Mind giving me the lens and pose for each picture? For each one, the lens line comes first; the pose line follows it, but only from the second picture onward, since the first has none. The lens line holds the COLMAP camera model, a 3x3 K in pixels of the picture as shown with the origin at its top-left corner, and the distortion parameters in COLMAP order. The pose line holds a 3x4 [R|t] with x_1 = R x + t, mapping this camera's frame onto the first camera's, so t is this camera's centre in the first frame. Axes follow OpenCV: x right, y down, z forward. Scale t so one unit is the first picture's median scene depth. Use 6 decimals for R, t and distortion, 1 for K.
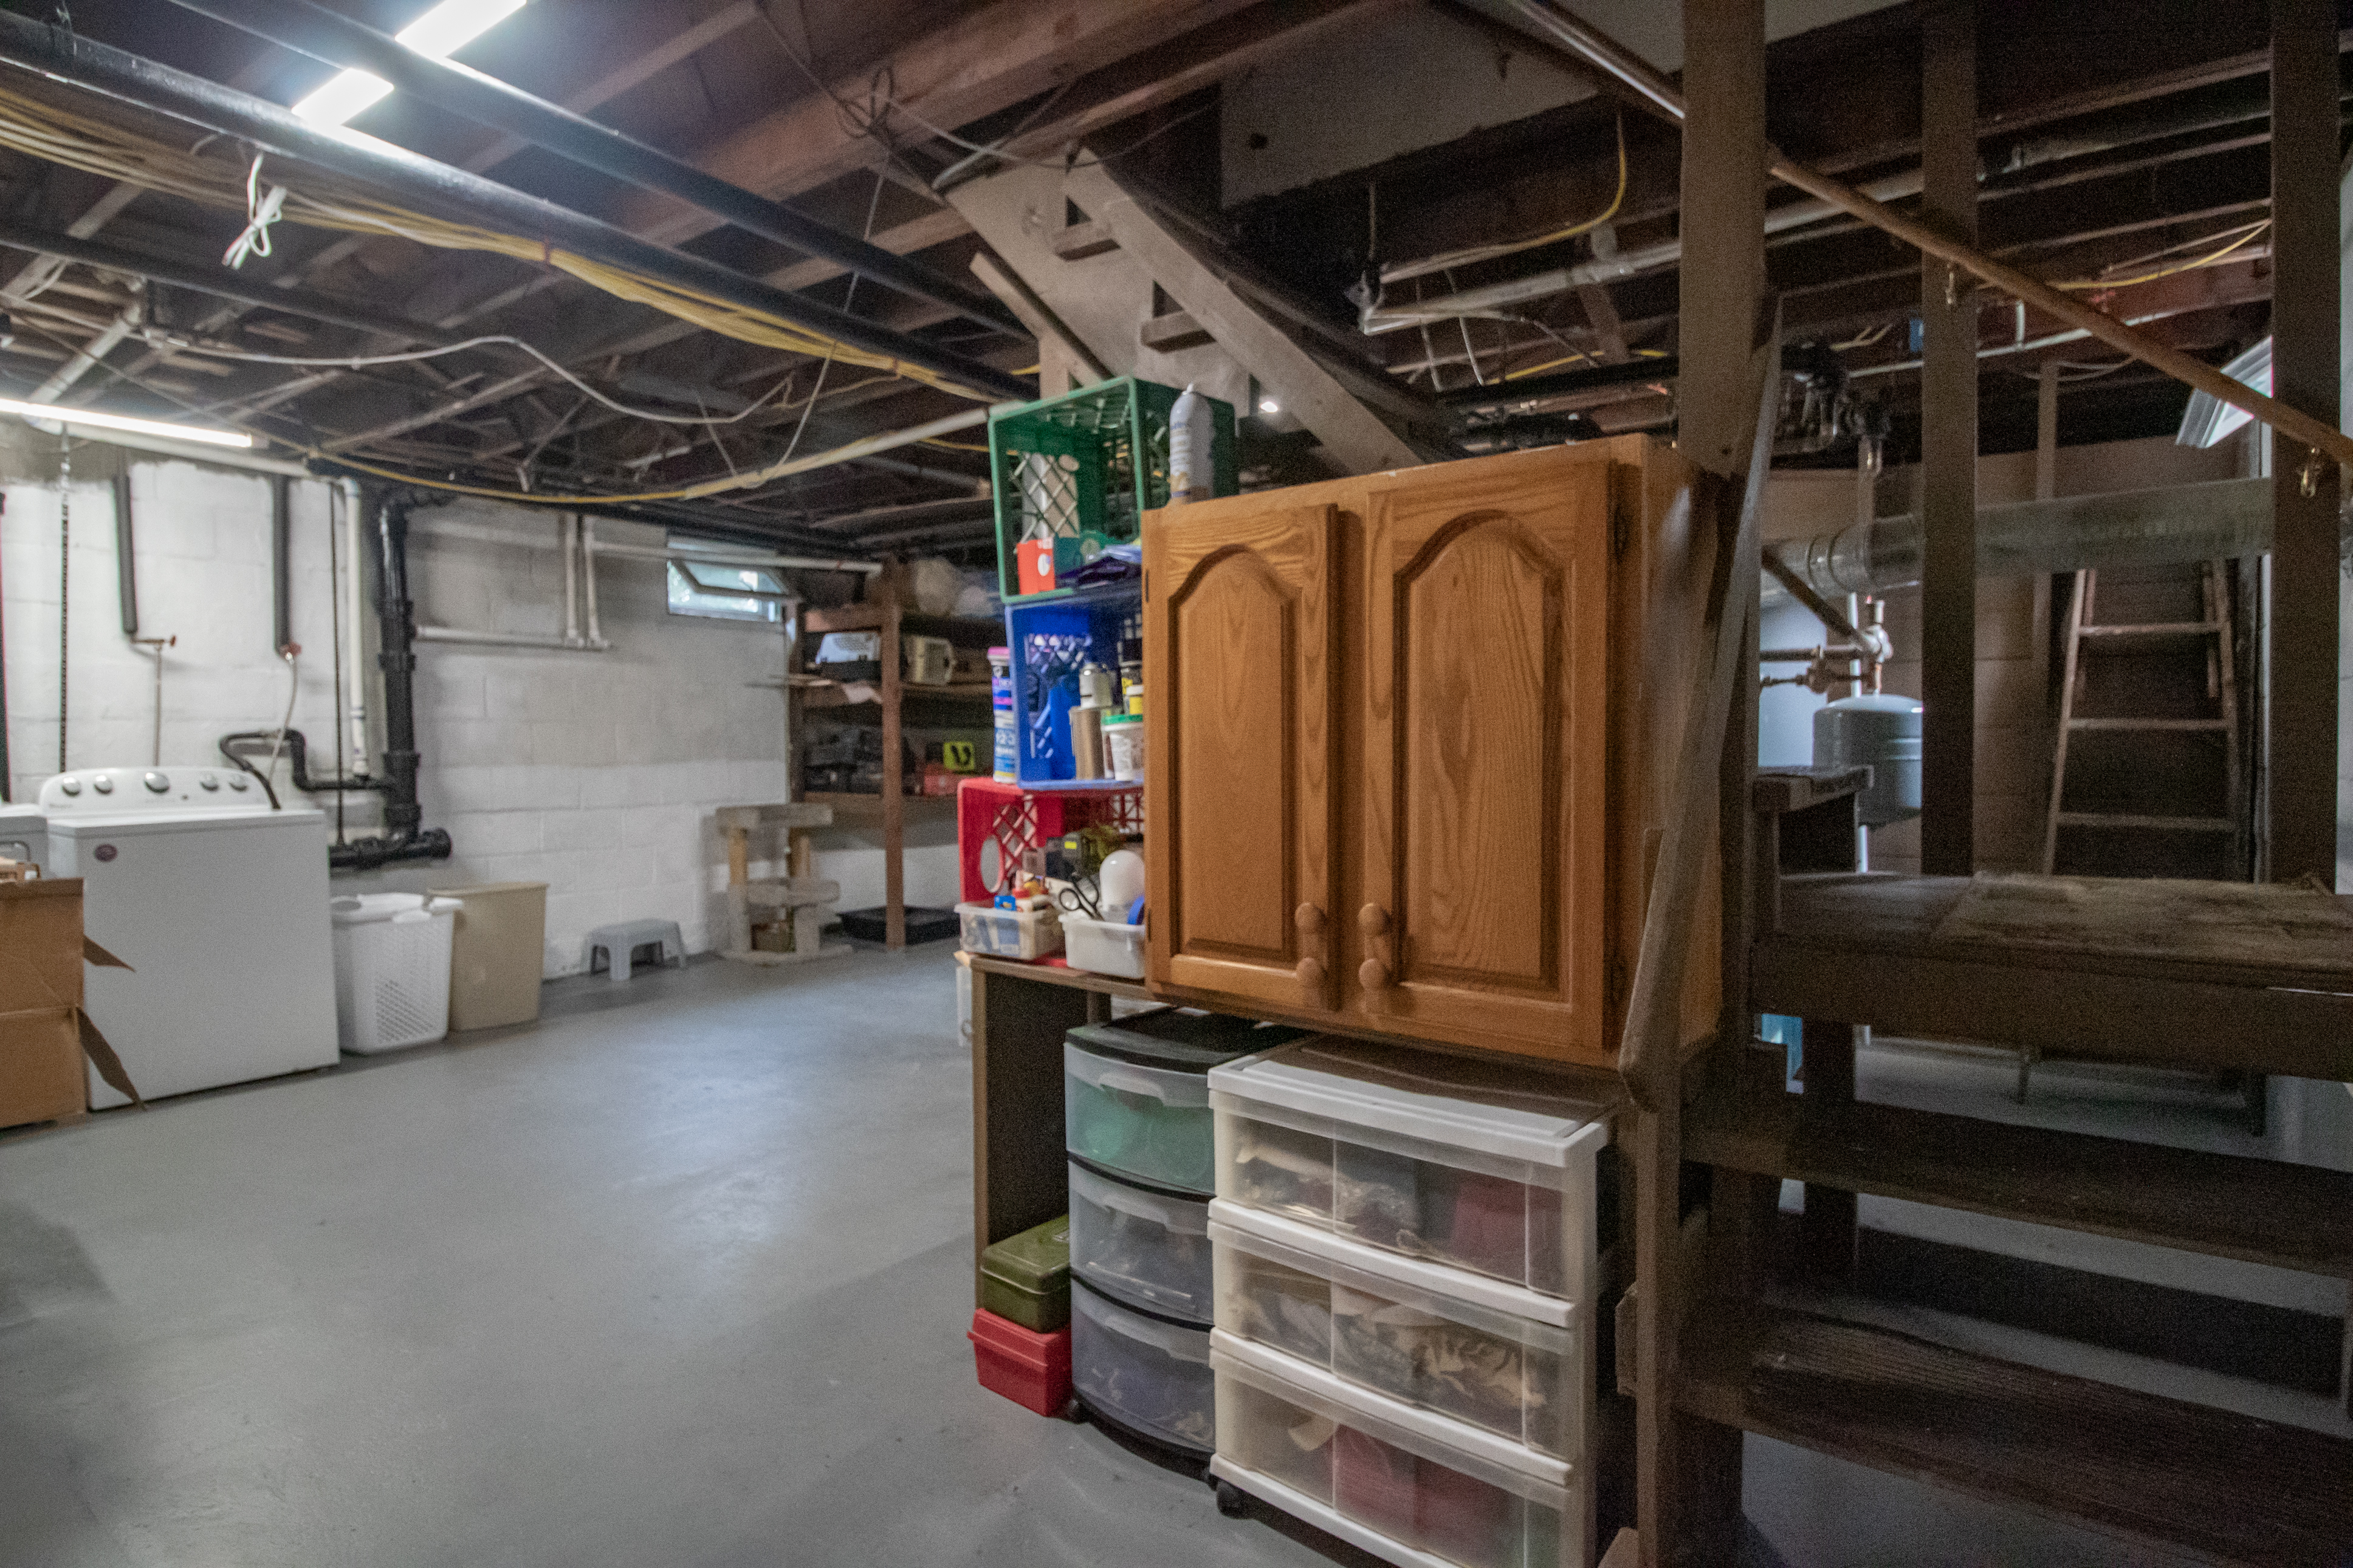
lens RADIAL K [[1214.5, 0, 1165.3], [0, 1214.5, 797.2], [0, 0, 1]] dist [0.001720, -0.009759]
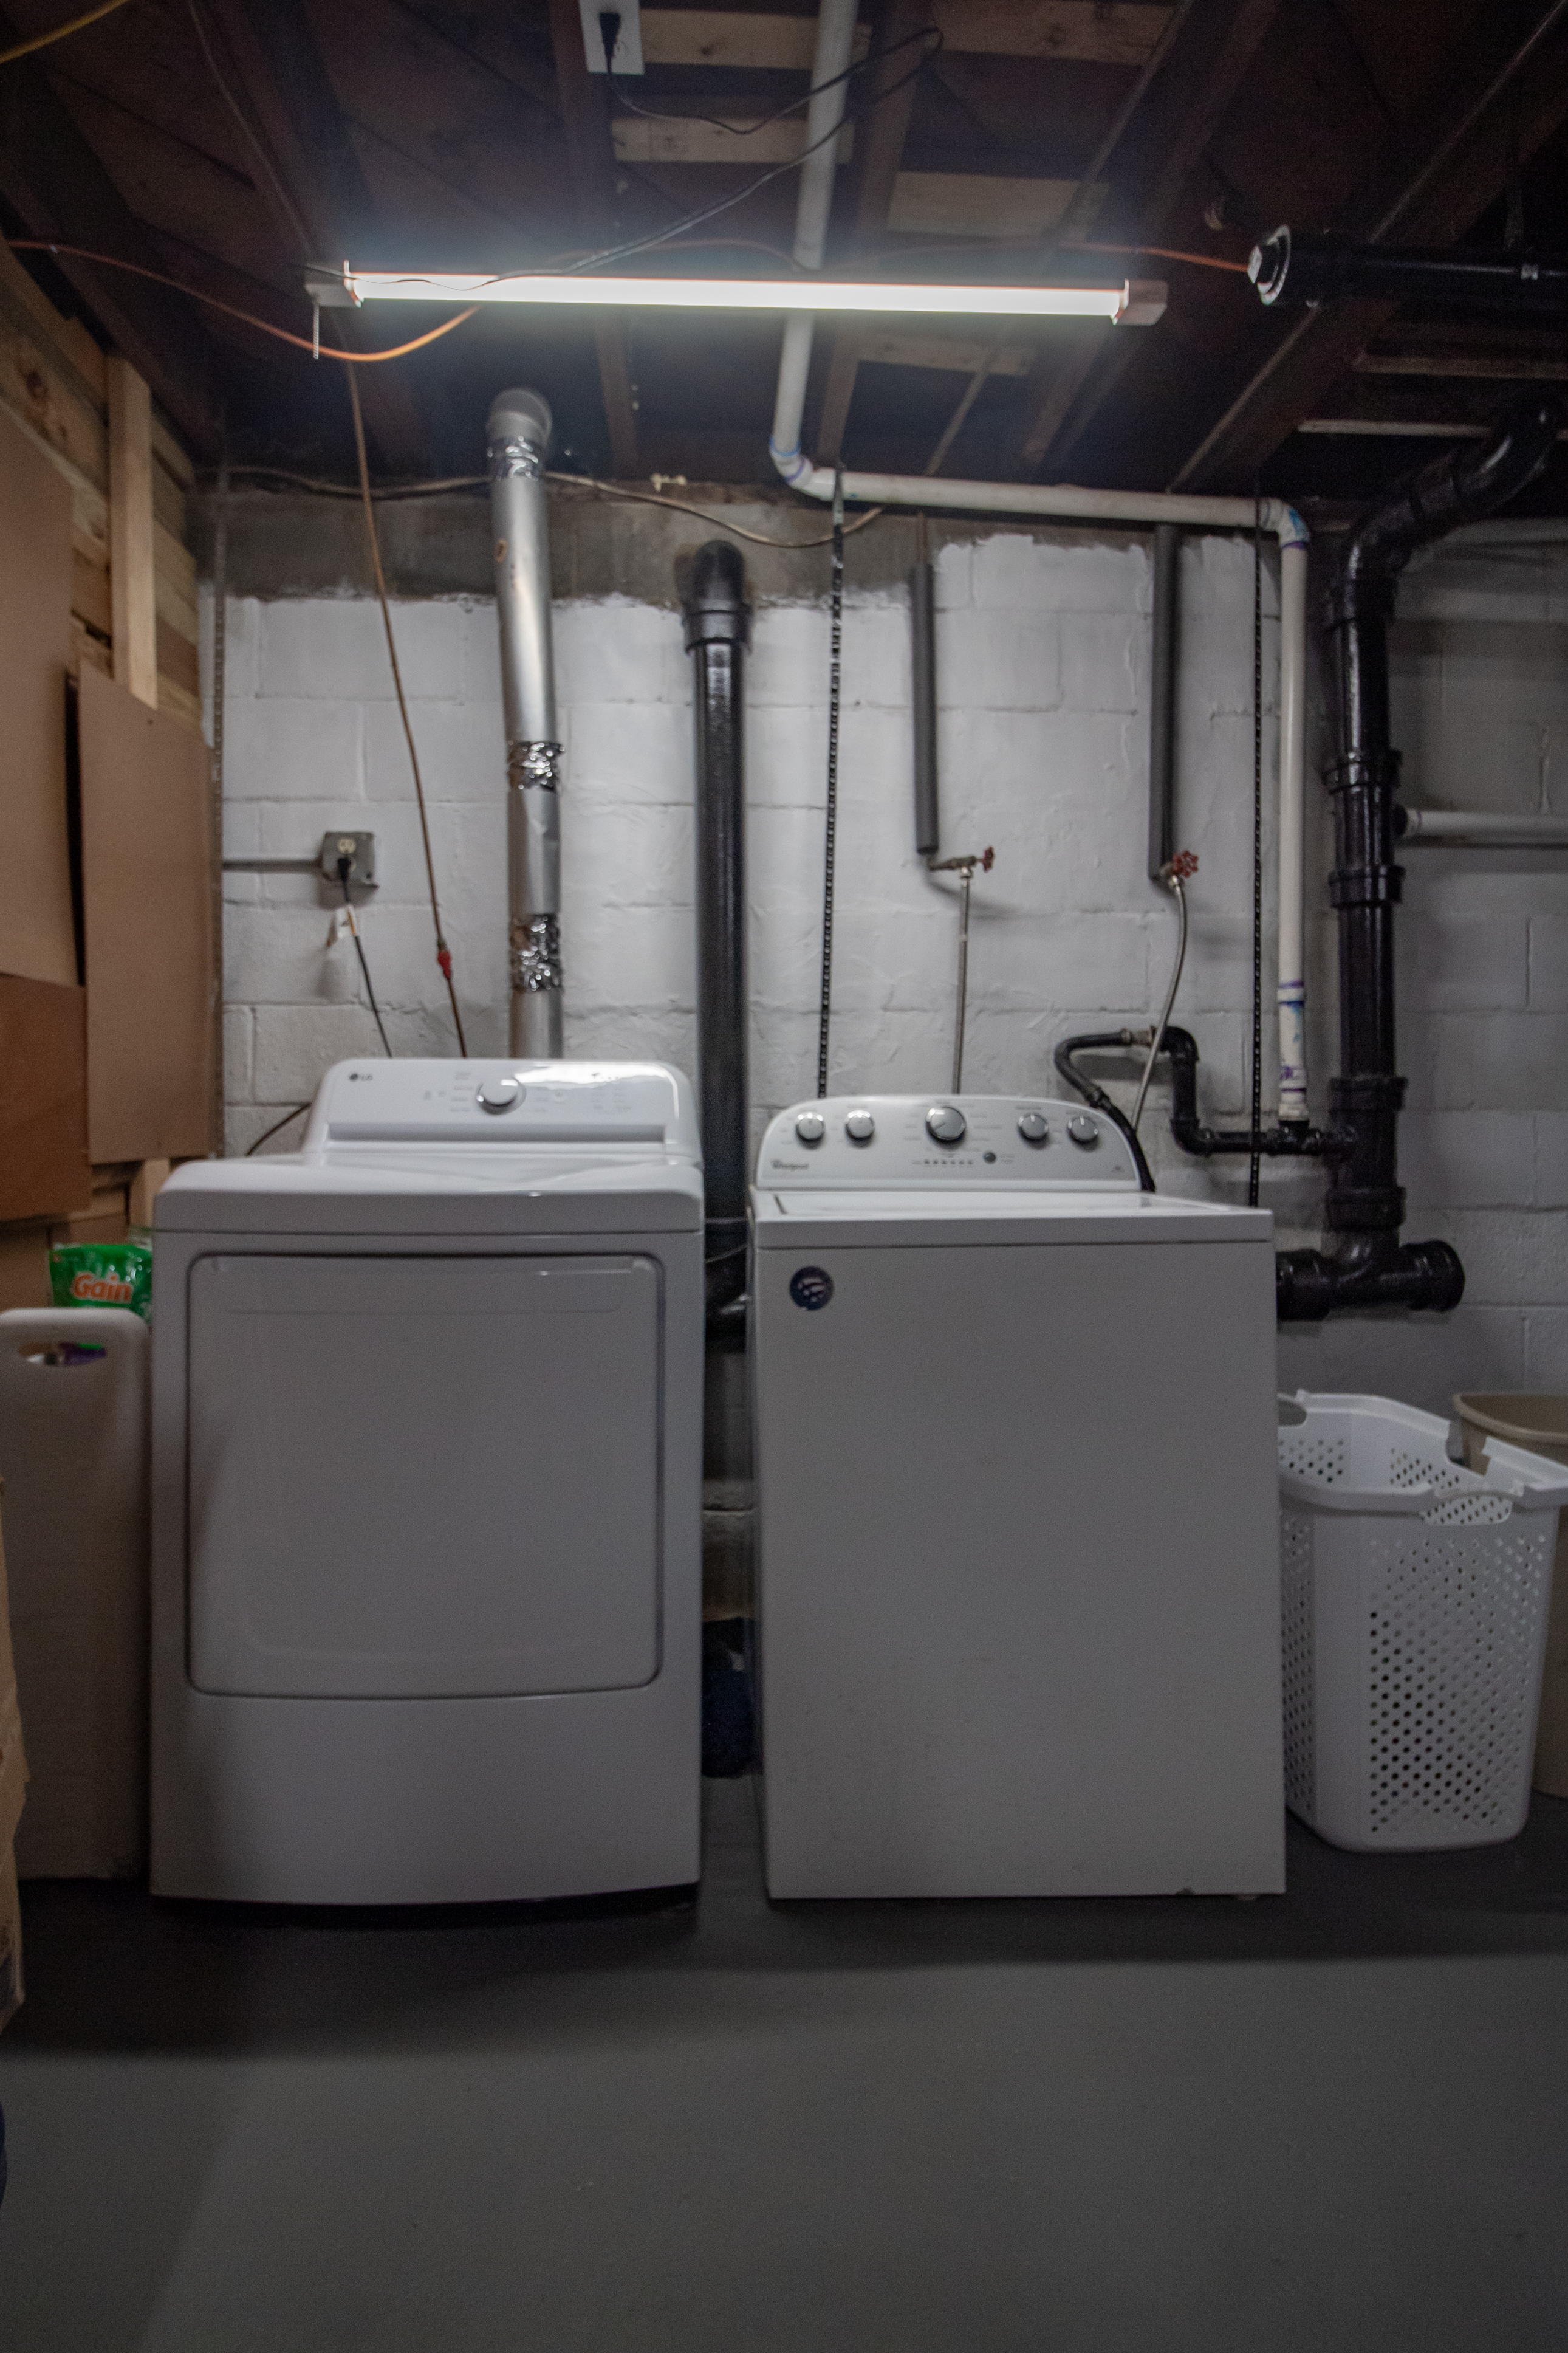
lens RADIAL K [[1214.3, 0, 735.3], [0, 1214.3, 1108.1], [0, 0, 1]] dist [-0.025377, -0.000022]
pose [[0.596188, 0.003476, -0.802837, -0.409559], [-0.040010, 0.998877, -0.025387, -0.002630], [0.801847, 0.047257, 0.595657, 0.534875]]
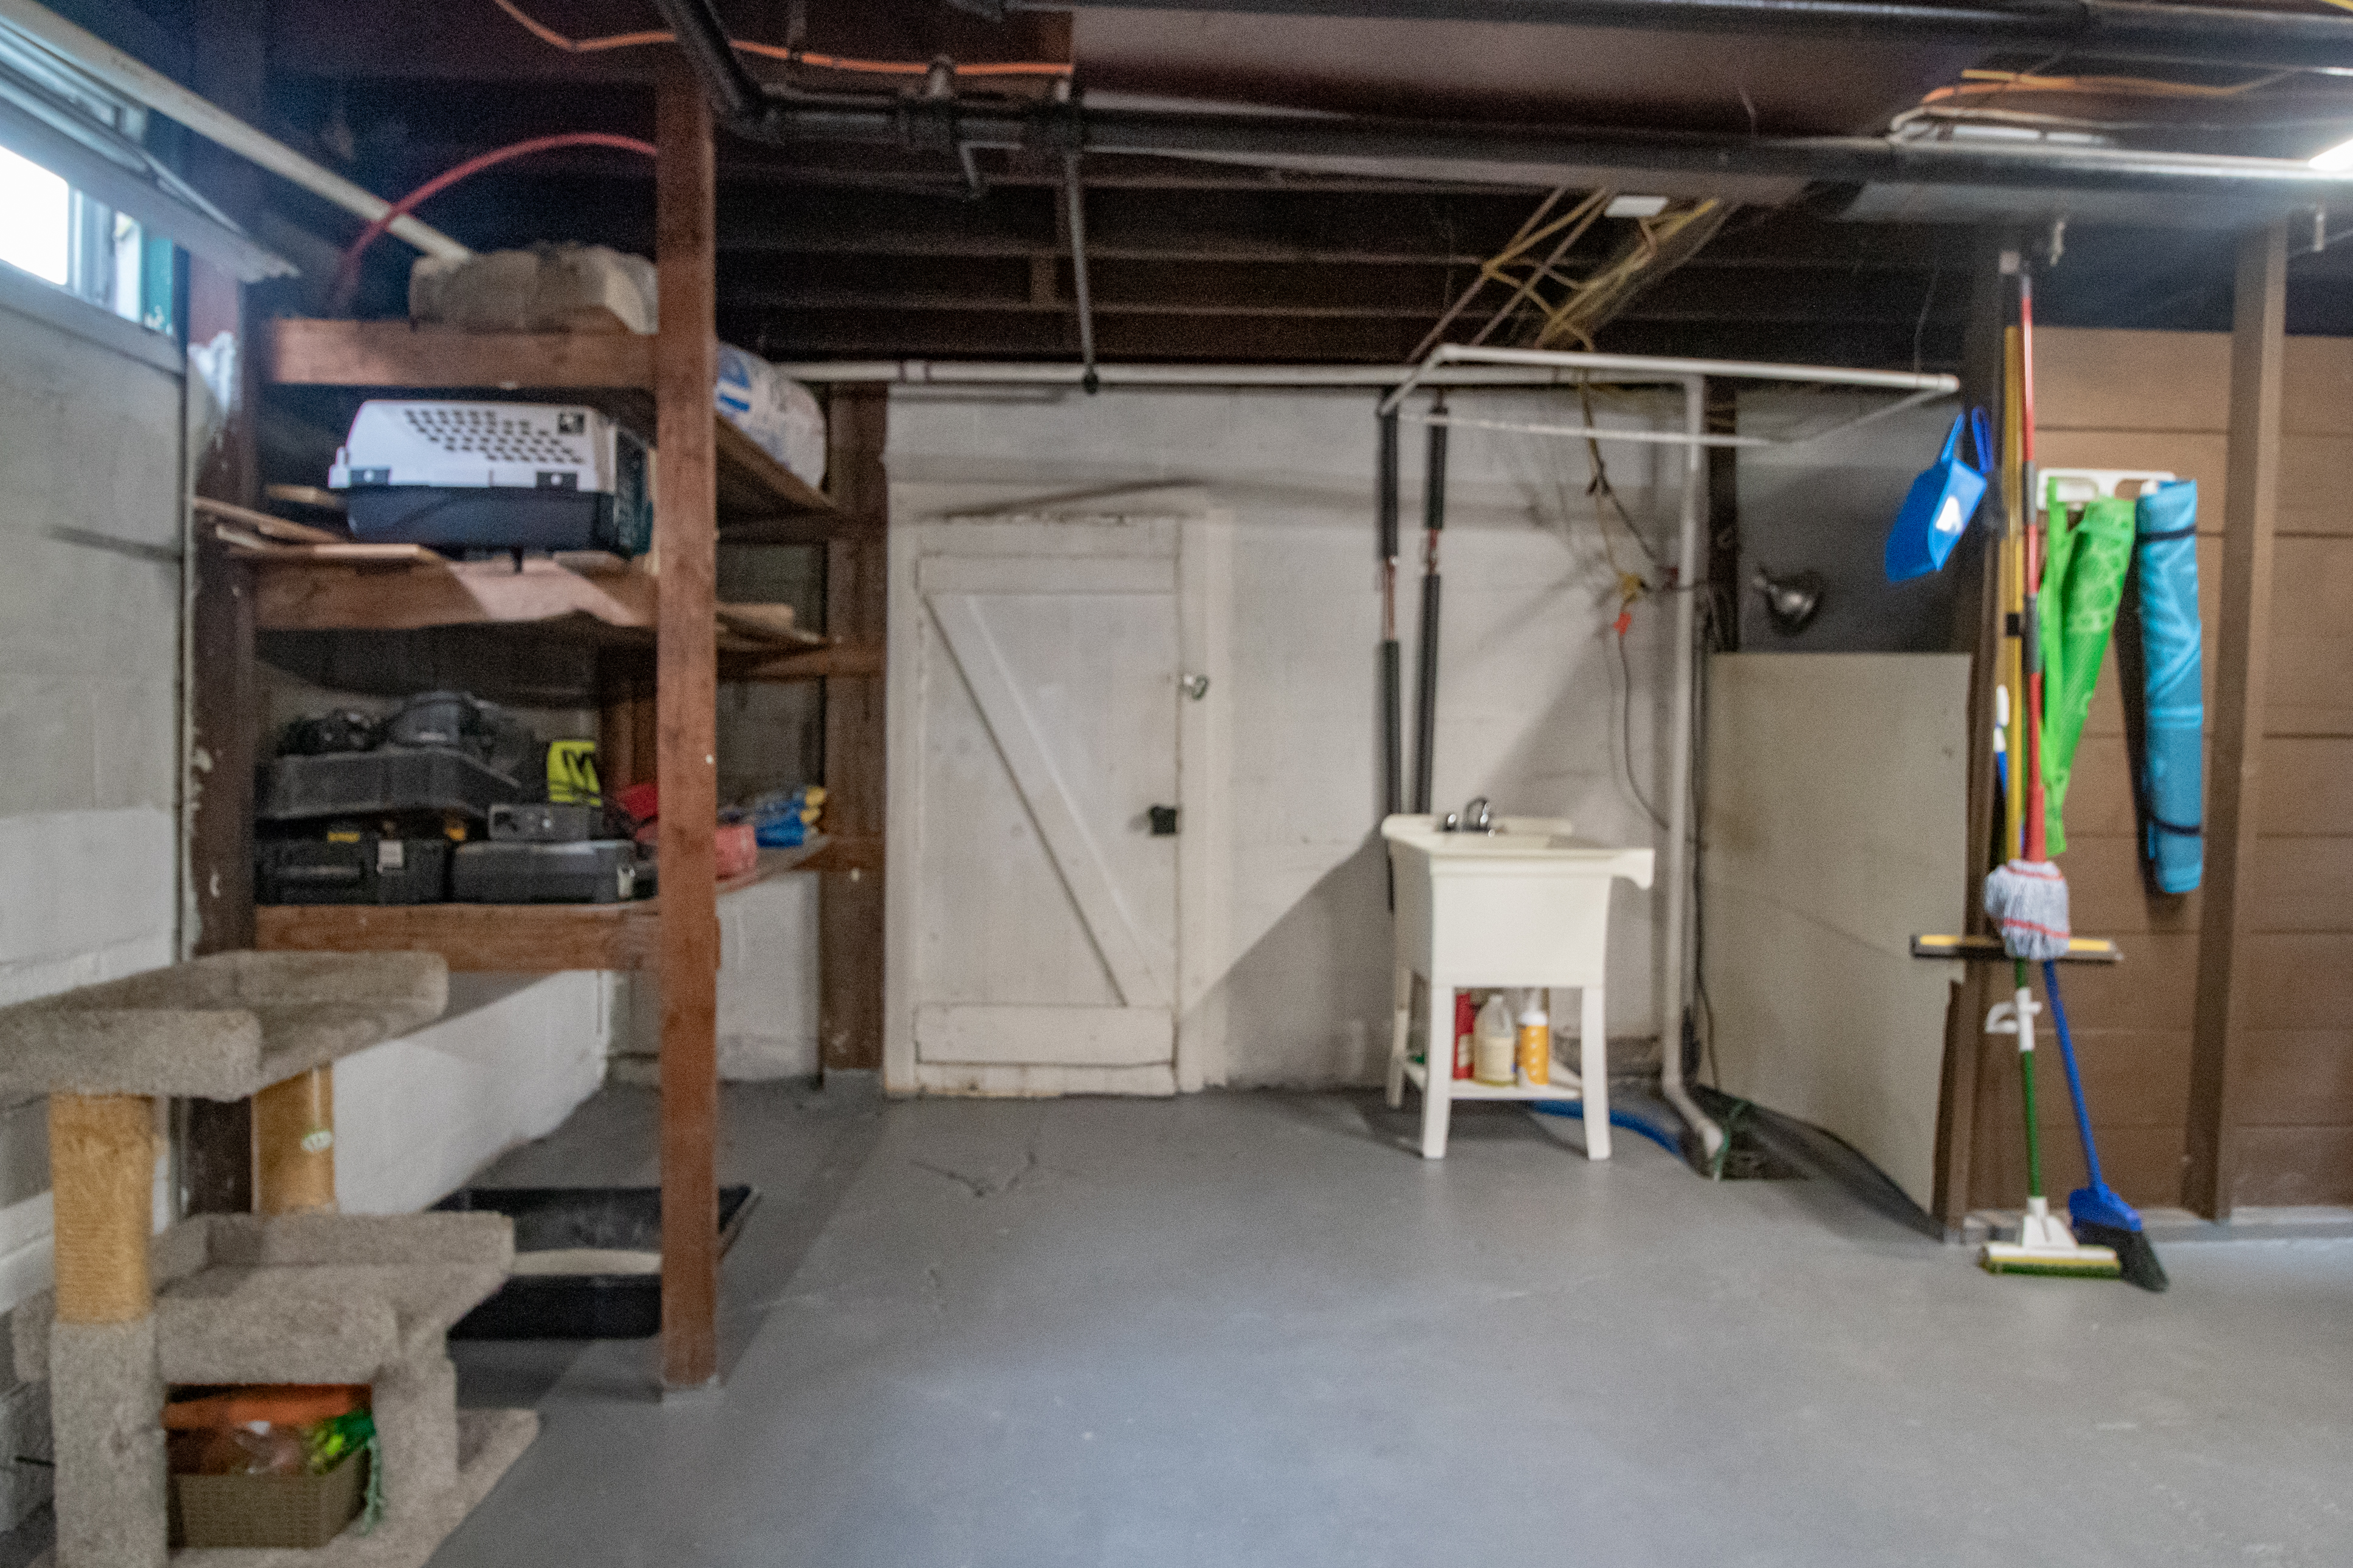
lens RADIAL K [[1288.1, 0, 1165.8], [0, 1288.1, 720.8], [0, 0, 1]] dist [0.003164, -0.013819]
pose [[0.787163, 0.013944, 0.616587, -0.440832], [0.019133, 0.998711, -0.047011, -0.043808], [-0.616448, 0.048802, 0.785882, 0.848504]]
